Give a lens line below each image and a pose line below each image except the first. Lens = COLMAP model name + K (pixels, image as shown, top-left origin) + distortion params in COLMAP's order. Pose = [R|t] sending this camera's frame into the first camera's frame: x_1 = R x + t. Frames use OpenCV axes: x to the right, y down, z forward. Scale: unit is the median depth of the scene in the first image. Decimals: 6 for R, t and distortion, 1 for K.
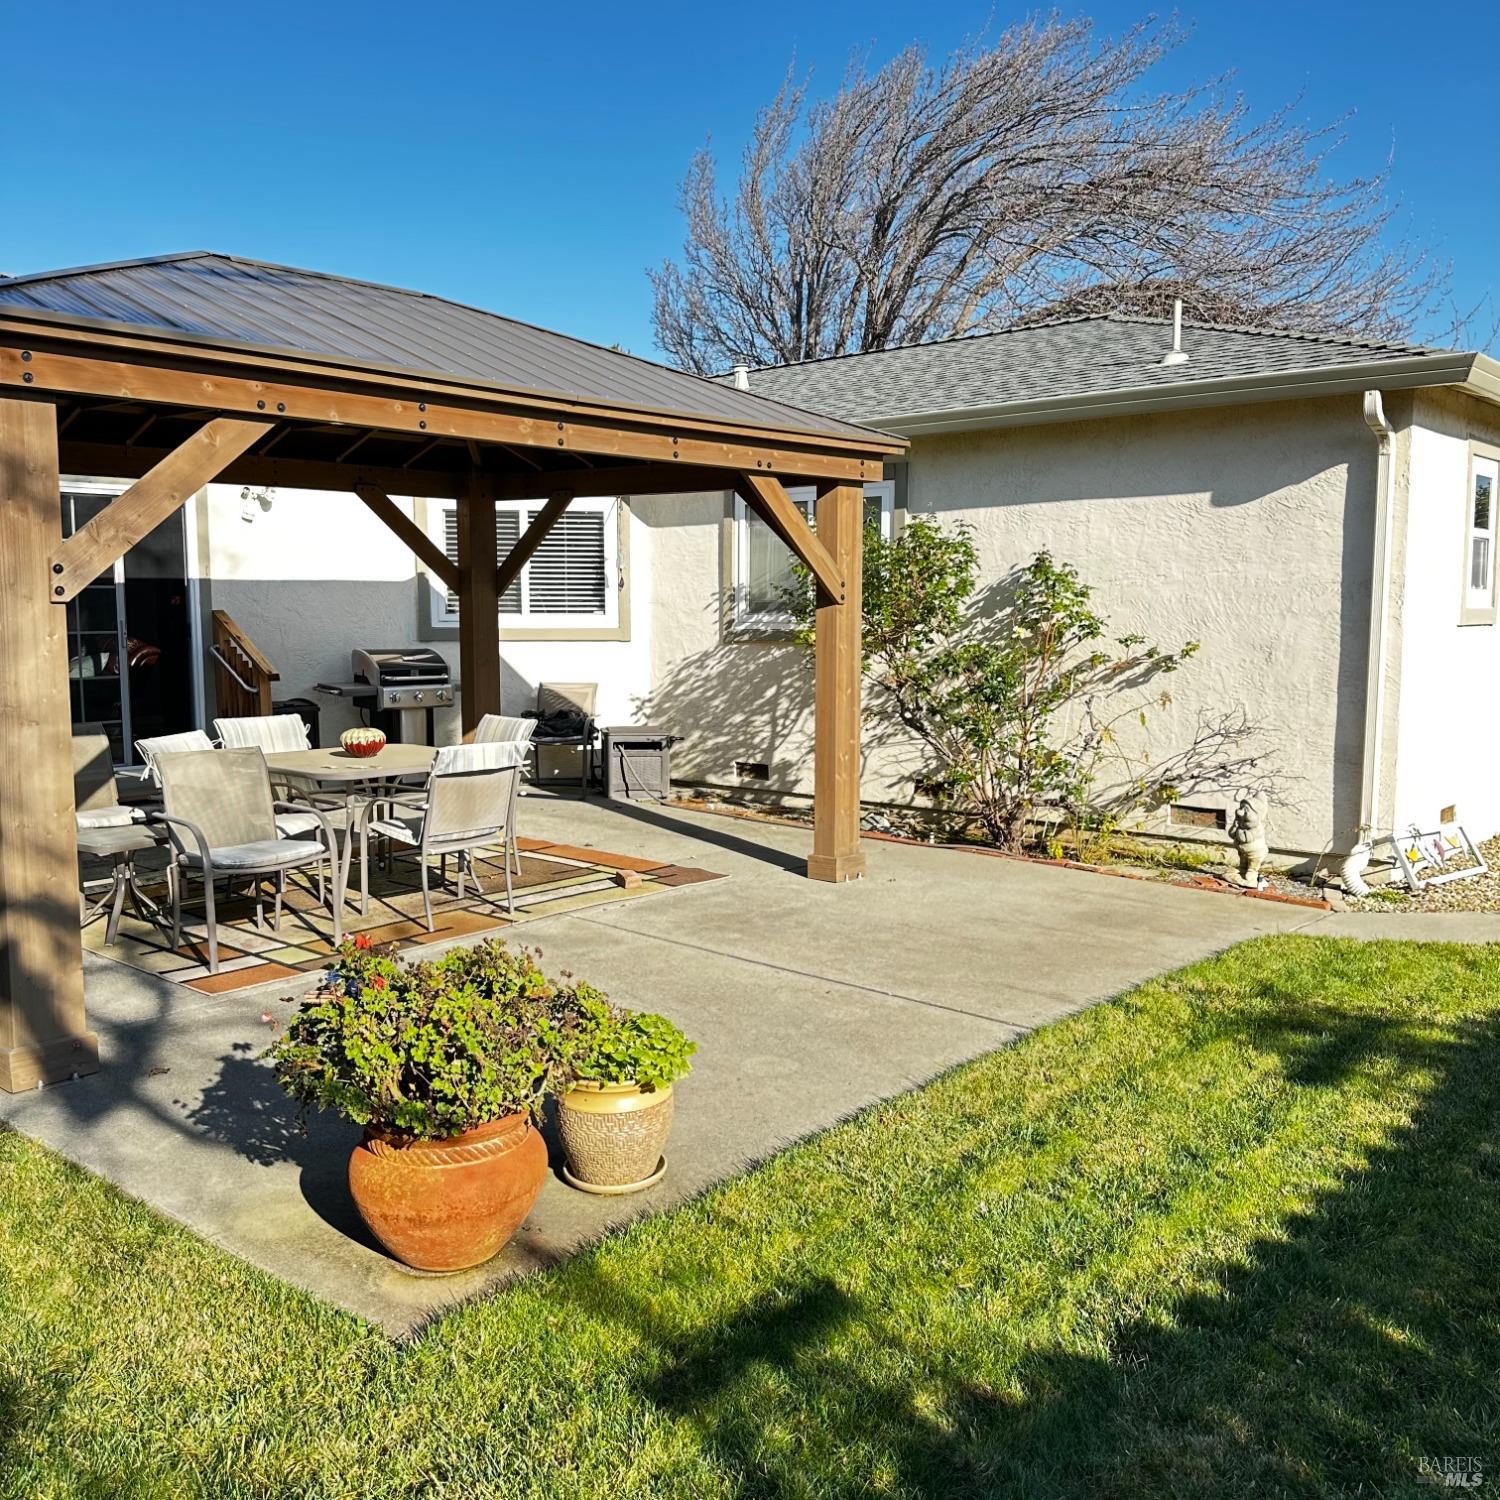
lens RADIAL K [[1389.4, 0, 746.9], [0, 1389.4, 752.1], [0, 0, 1]] dist [0.151702, -0.296079]
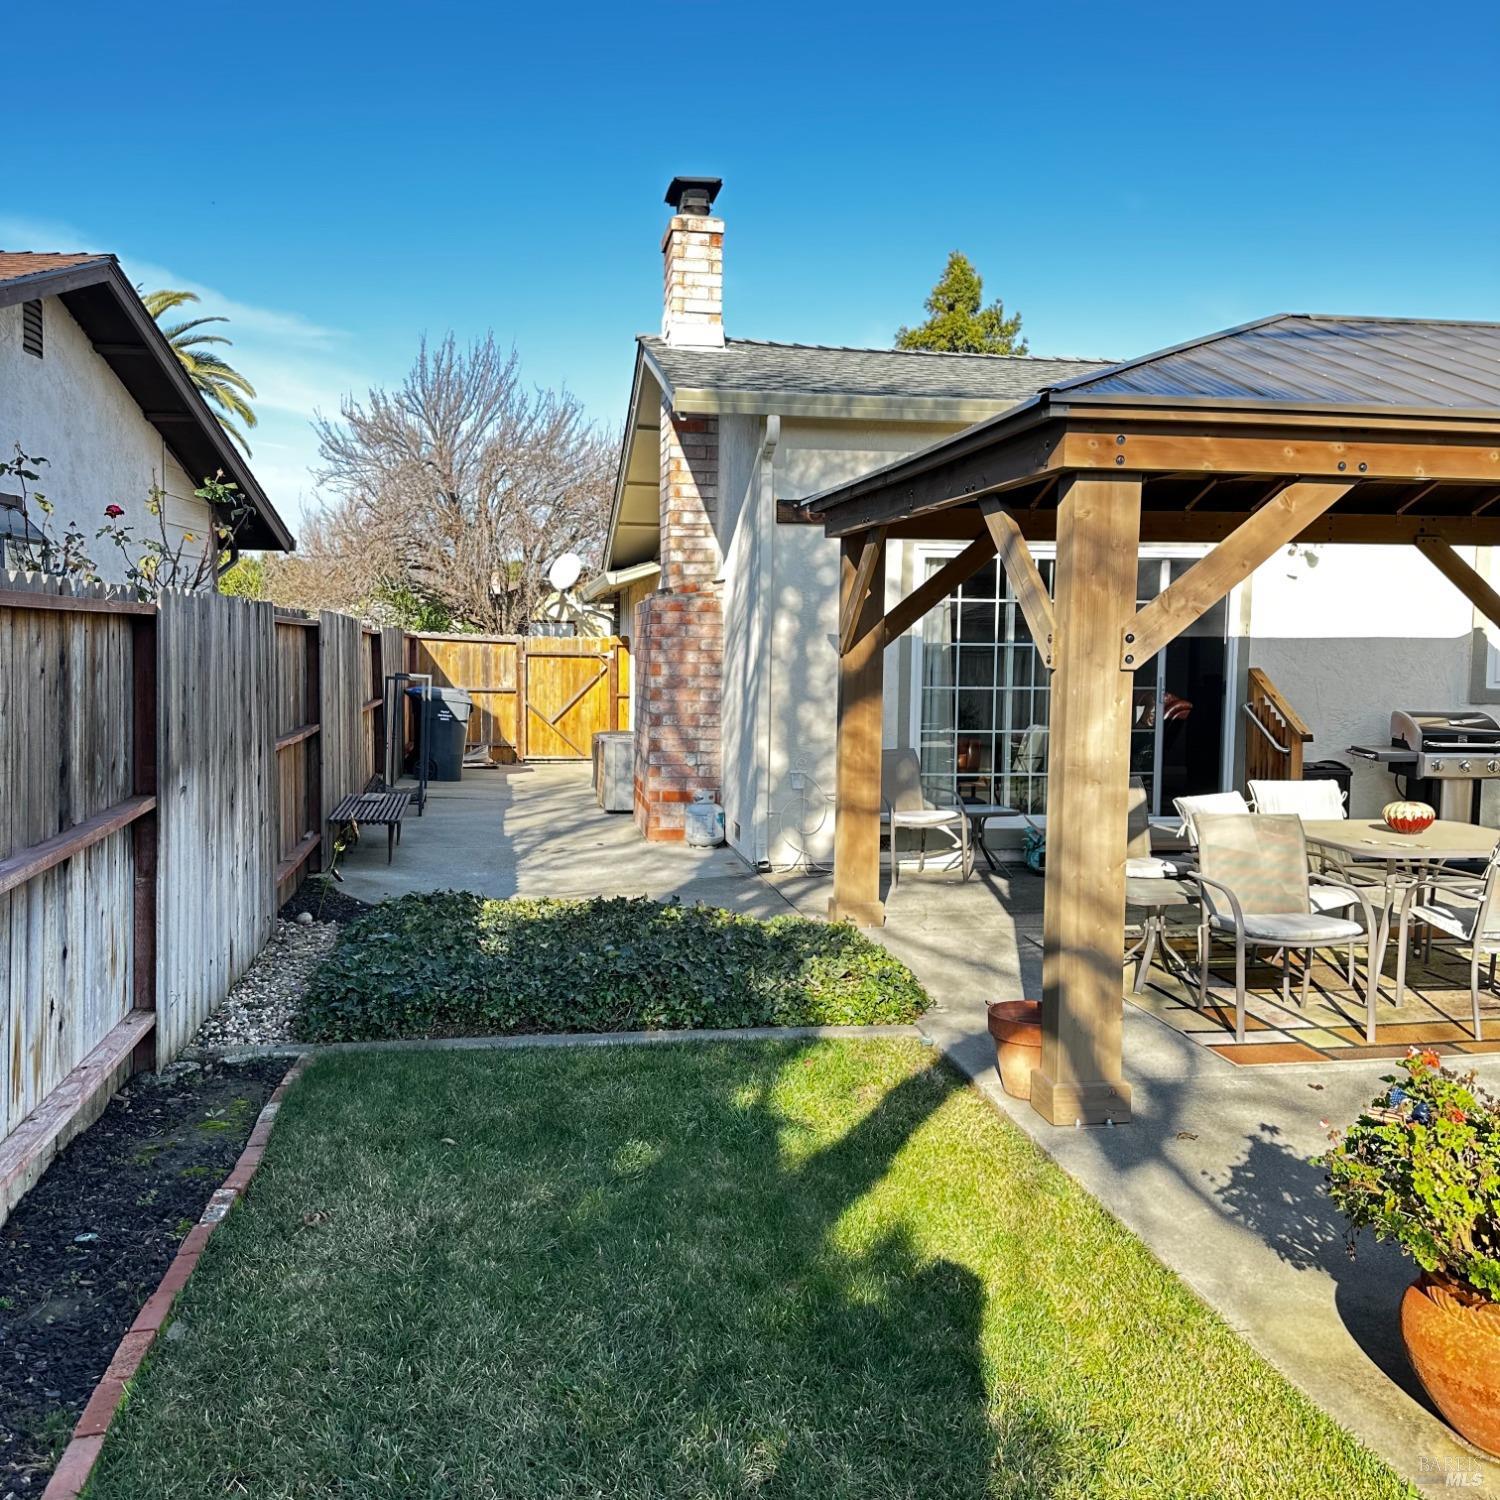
lens RADIAL K [[1389.4, 0, 746.9], [0, 1389.4, 752.1], [0, 0, 1]] dist [0.151702, -0.296079]
pose [[0.772062, 0.058603, -0.632840, -0.026163], [-0.080271, 0.996757, -0.005628, -0.010356], [0.630458, 0.055144, 0.774262, 0.008247]]
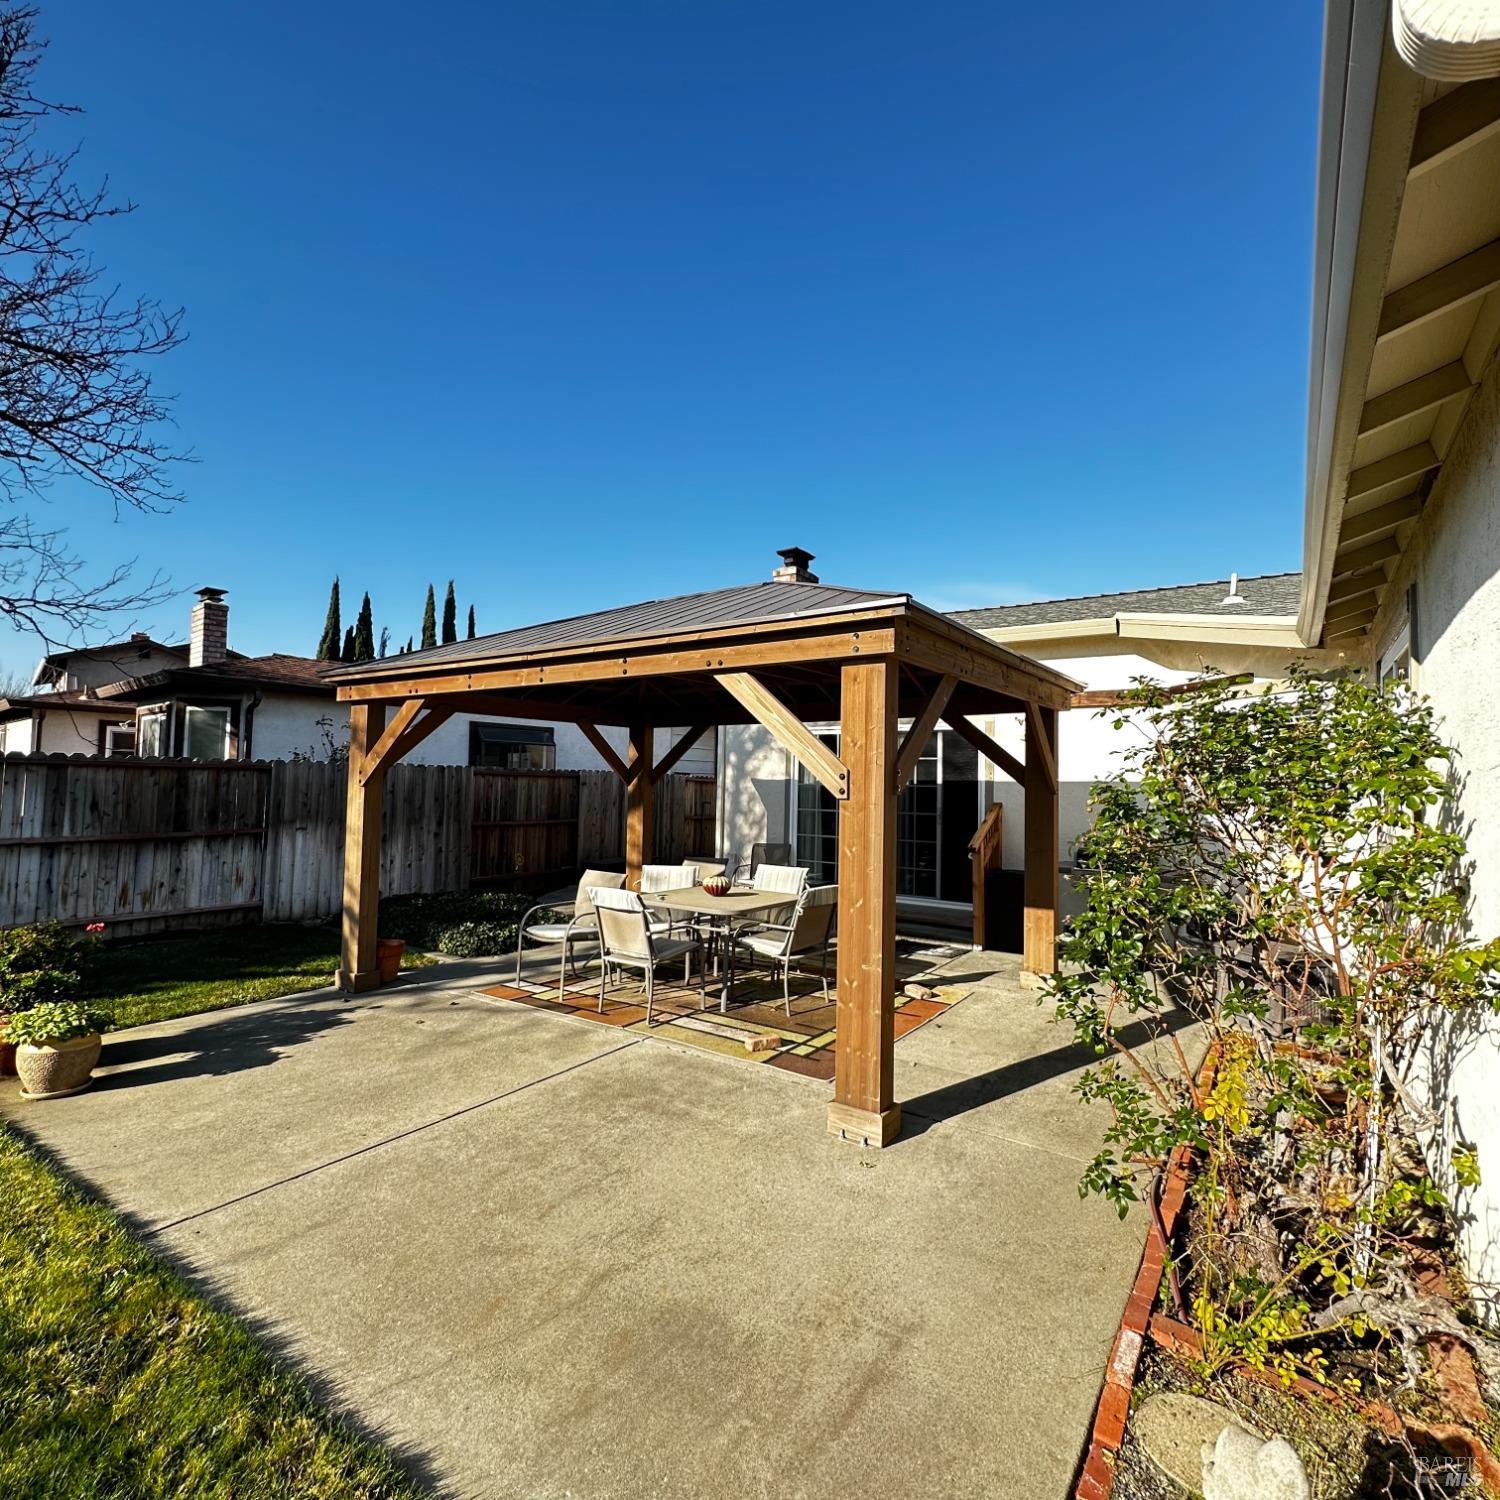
lens RADIAL K [[794.6, 0, 752.0], [0, 794.6, 747.9], [0, 0, 1]] dist [-0.005192, 0.000584]
pose [[0.119218, -0.046587, -0.991775, 0.609187], [-0.124746, 0.990280, -0.061512, -0.111407], [0.985000, 0.131053, 0.112247, 0.981657]]
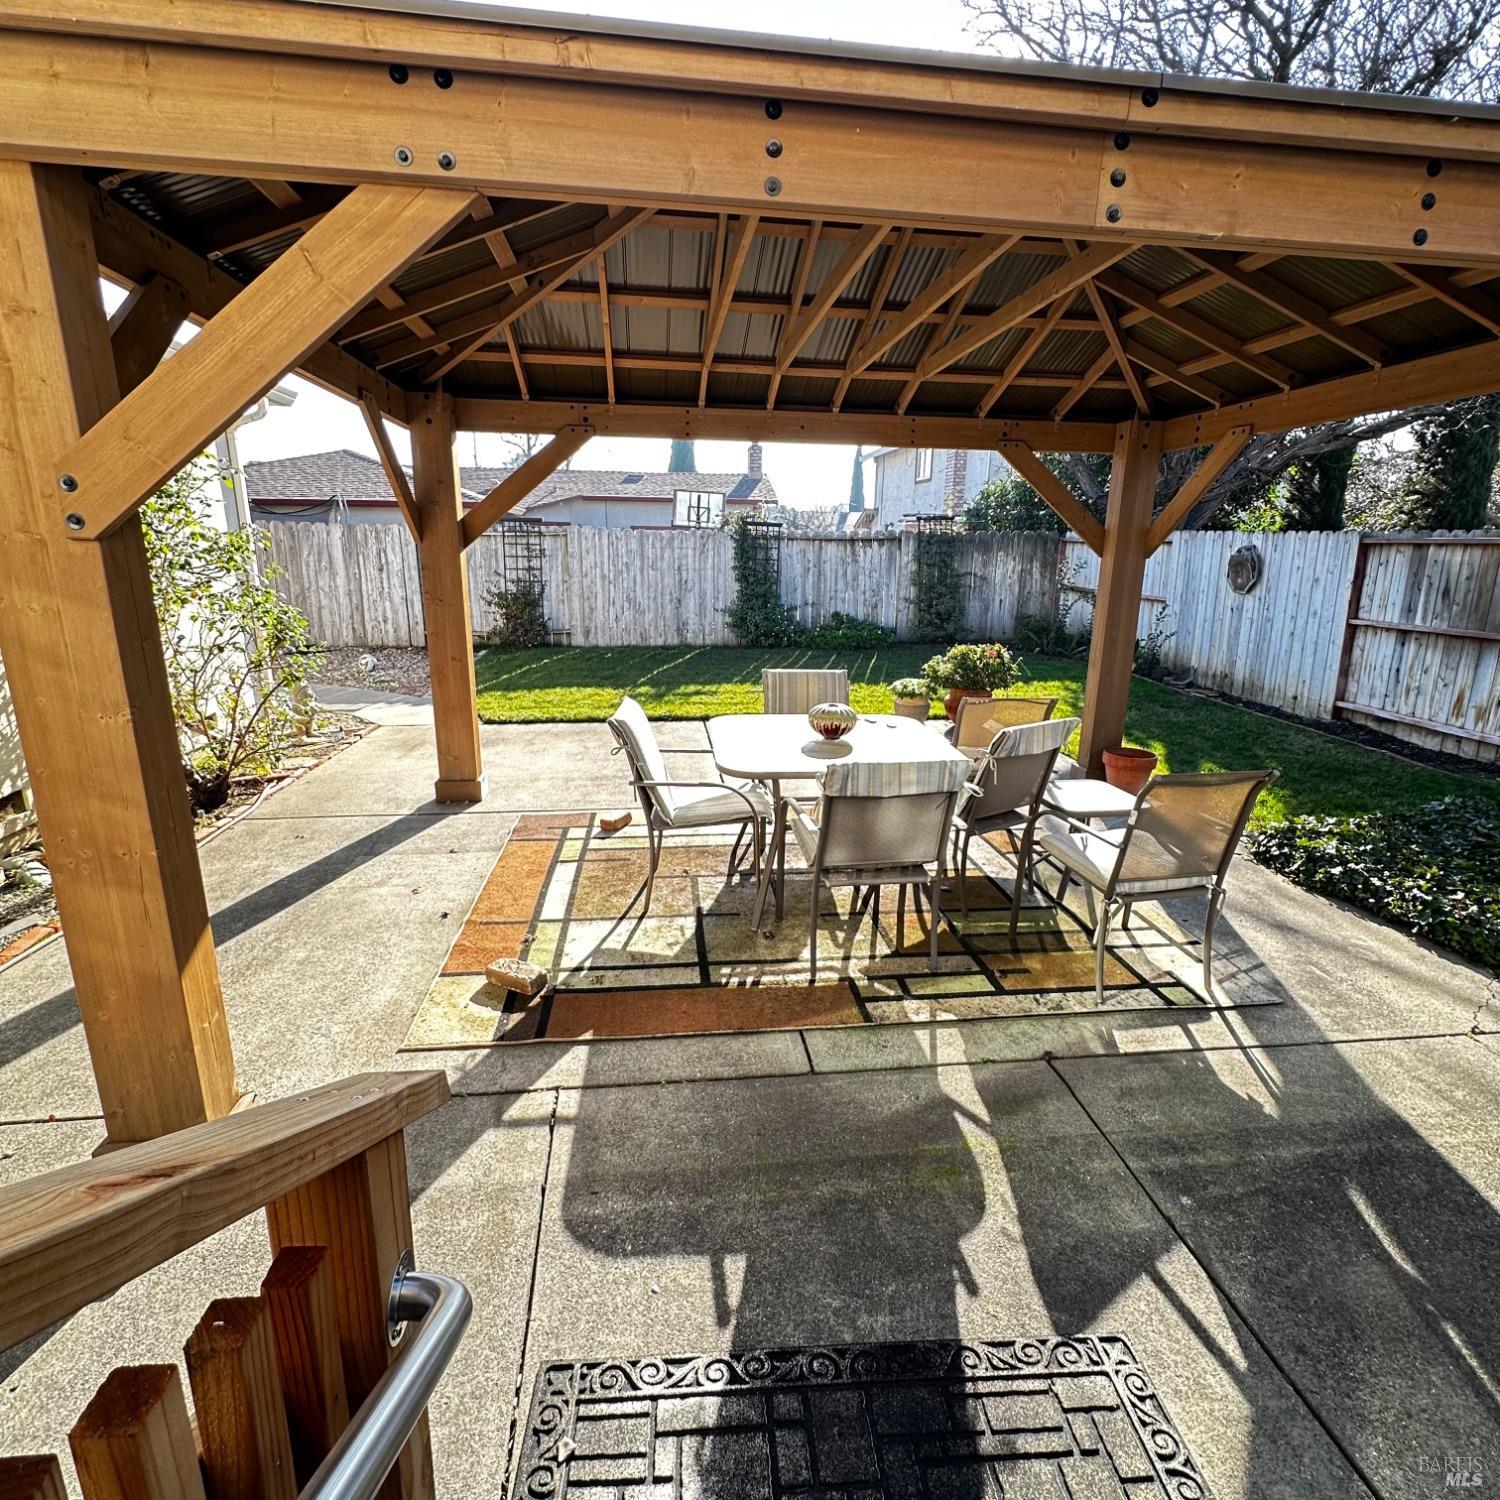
lens RADIAL K [[794.6, 0, 752.0], [0, 794.6, 747.9], [0, 0, 1]] dist [-0.005192, 0.000584]
pose [[-0.742759, -0.179759, 0.644977, -0.571614], [0.056178, 0.943159, 0.327559, -0.165575], [-0.667198, 0.279531, -0.690442, 1.459790]]
